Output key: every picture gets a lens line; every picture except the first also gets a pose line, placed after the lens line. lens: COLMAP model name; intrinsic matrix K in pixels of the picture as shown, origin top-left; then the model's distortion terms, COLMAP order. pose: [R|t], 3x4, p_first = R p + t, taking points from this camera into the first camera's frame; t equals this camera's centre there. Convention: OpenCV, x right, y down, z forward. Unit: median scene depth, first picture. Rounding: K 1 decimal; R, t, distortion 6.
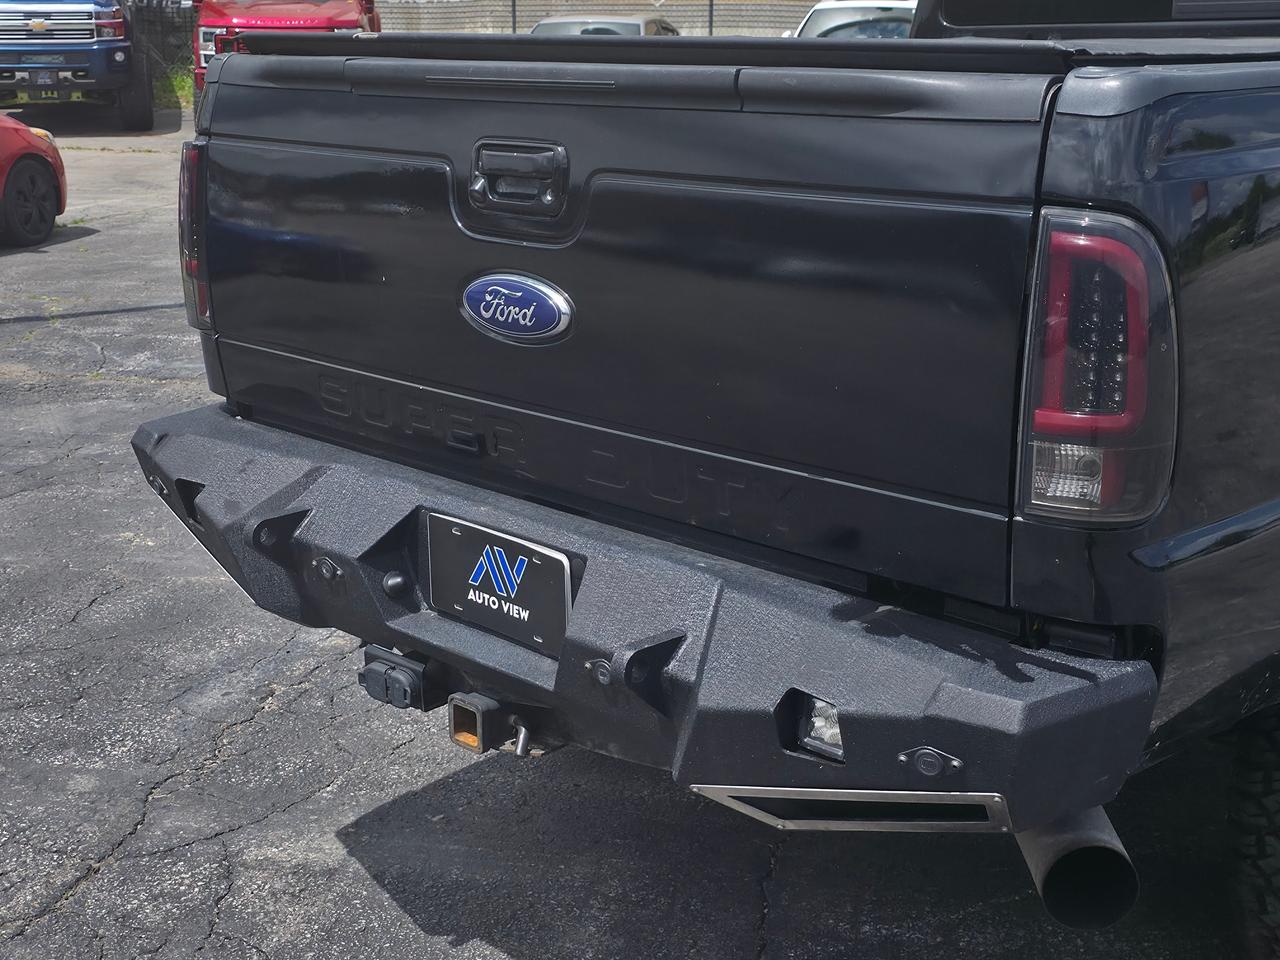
lens RADIAL K [[1684.6, 0, 630.6], [0, 1684.6, 478.8], [0, 0, 1]] dist [0.167773, -0.443991]
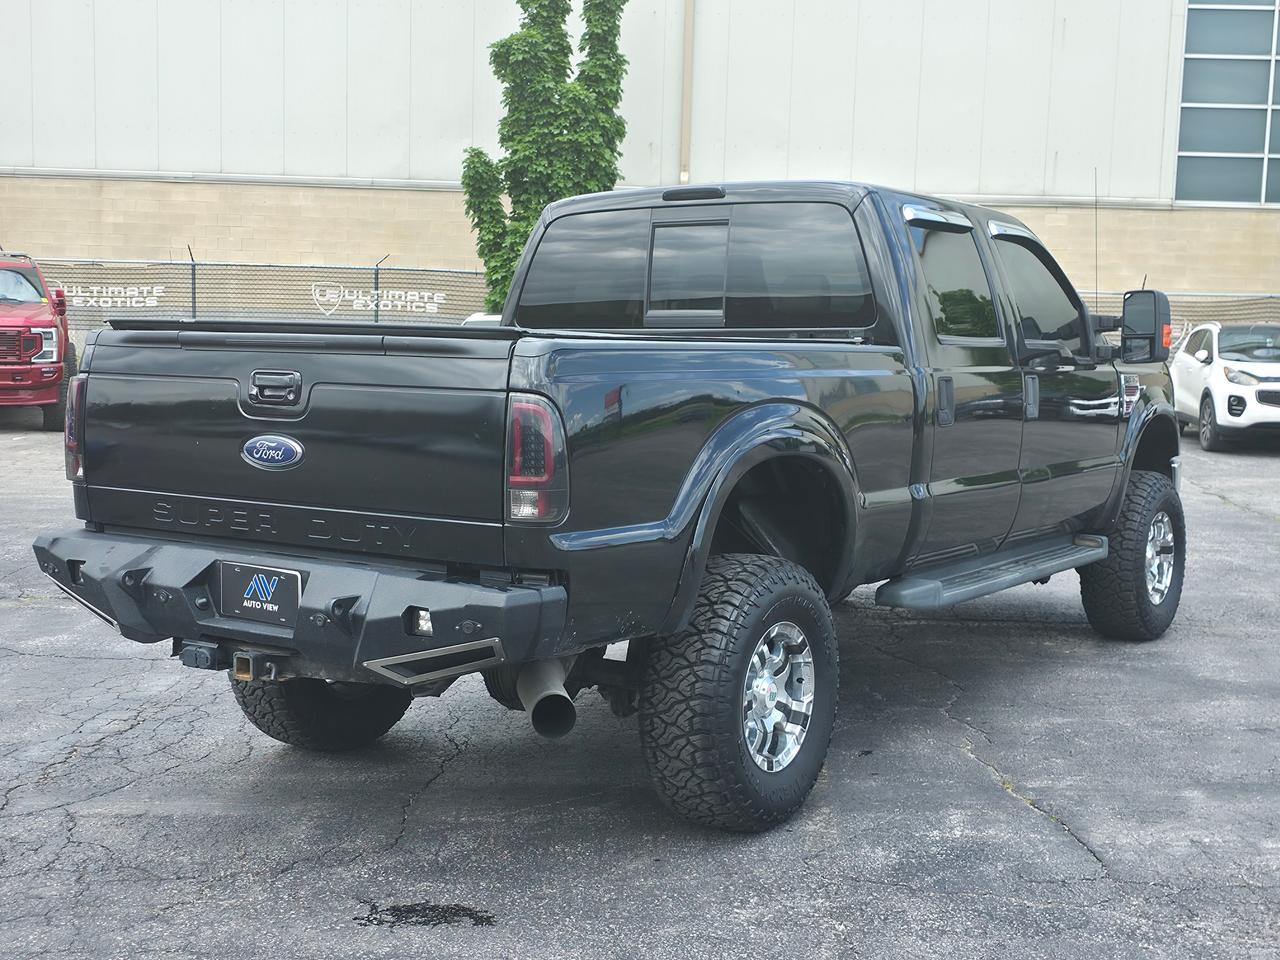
lens RADIAL K [[1684.6, 0, 630.6], [0, 1684.6, 478.8], [0, 0, 1]] dist [0.167773, -0.443991]
pose [[0.981131, 0.001142, 0.193341, -0.039603], [0.032649, 0.984643, -0.171499, 0.282323], [-0.190568, 0.174576, 0.966027, -0.992652]]
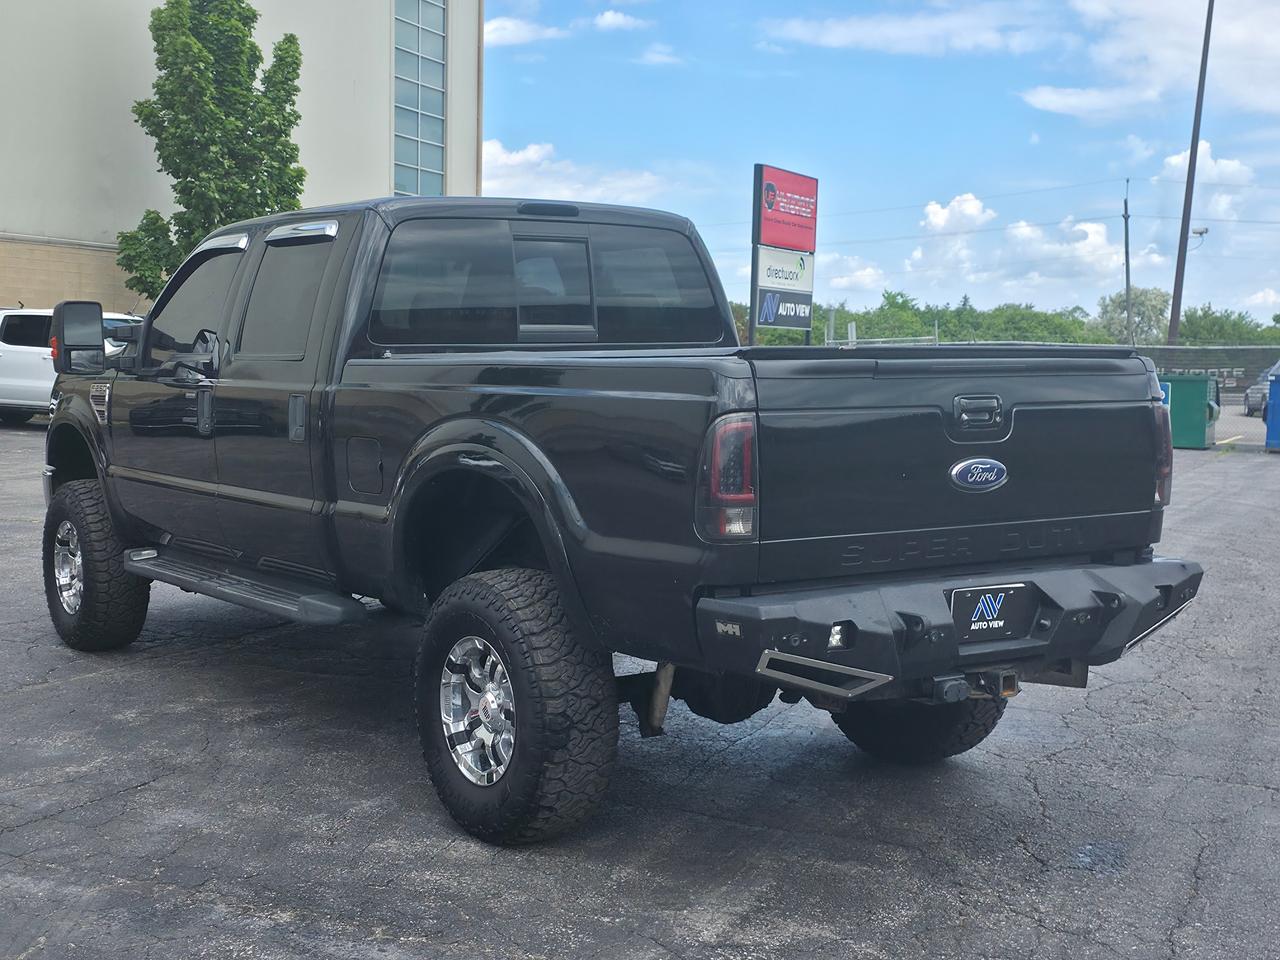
lens RADIAL K [[1674.8, 0, 661.6], [0, 1674.8, 499.4], [0, 0, 1]] dist [0.217009, -0.725194]
pose [[0.159943, -0.086405, 0.983337, -2.092744], [0.250488, 0.967109, 0.044236, -0.252844], [-0.954816, 0.239239, 0.176326, 0.994677]]
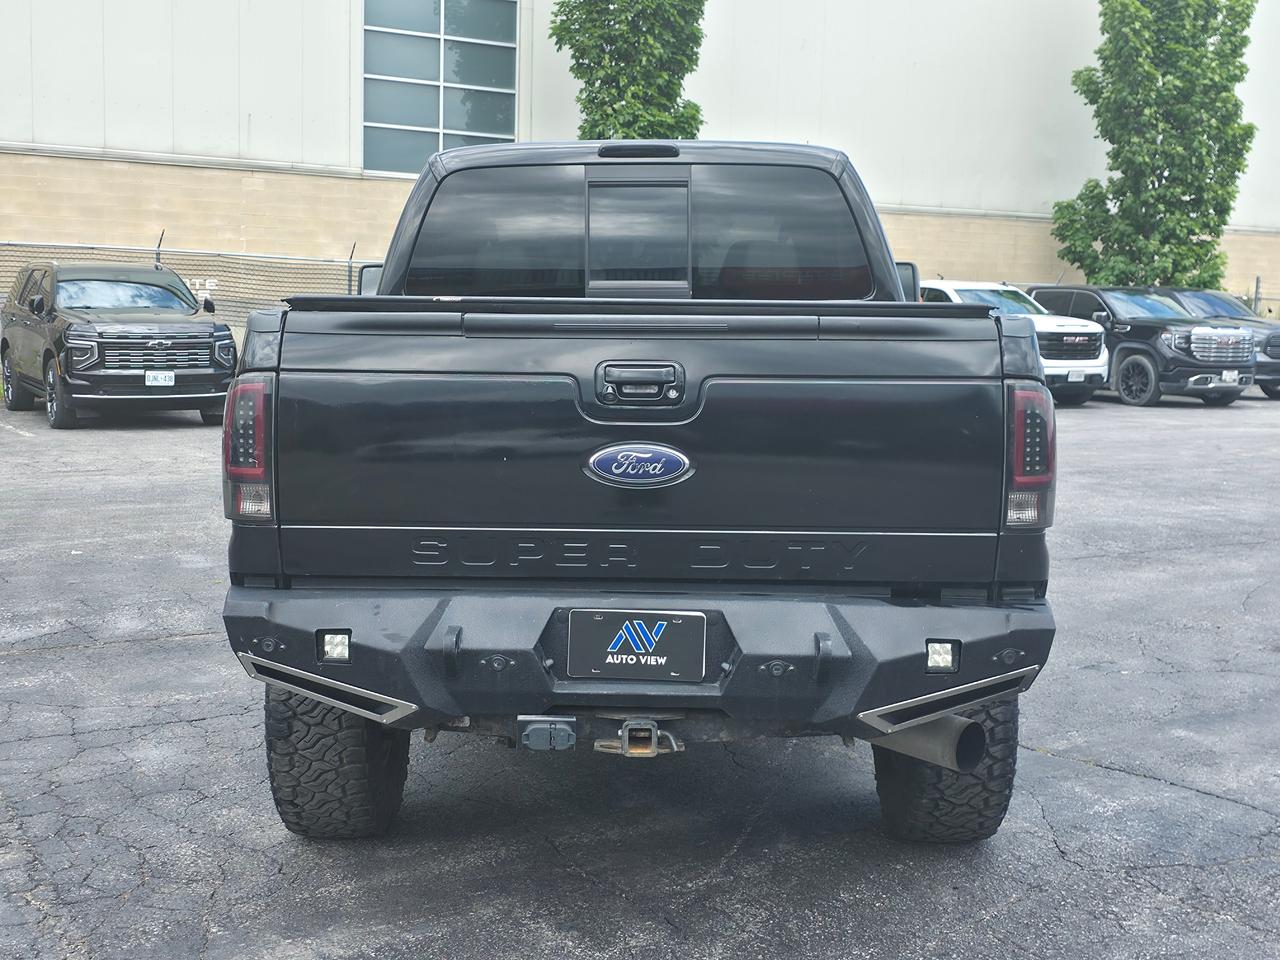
lens RADIAL K [[1684.6, 0, 630.6], [0, 1684.6, 478.8], [0, 0, 1]] dist [0.167773, -0.443991]
pose [[0.718652, -0.060448, 0.692738, -1.143273], [0.170633, 0.981086, -0.091407, 0.053436], [-0.674110, 0.183894, 0.715373, -0.117569]]
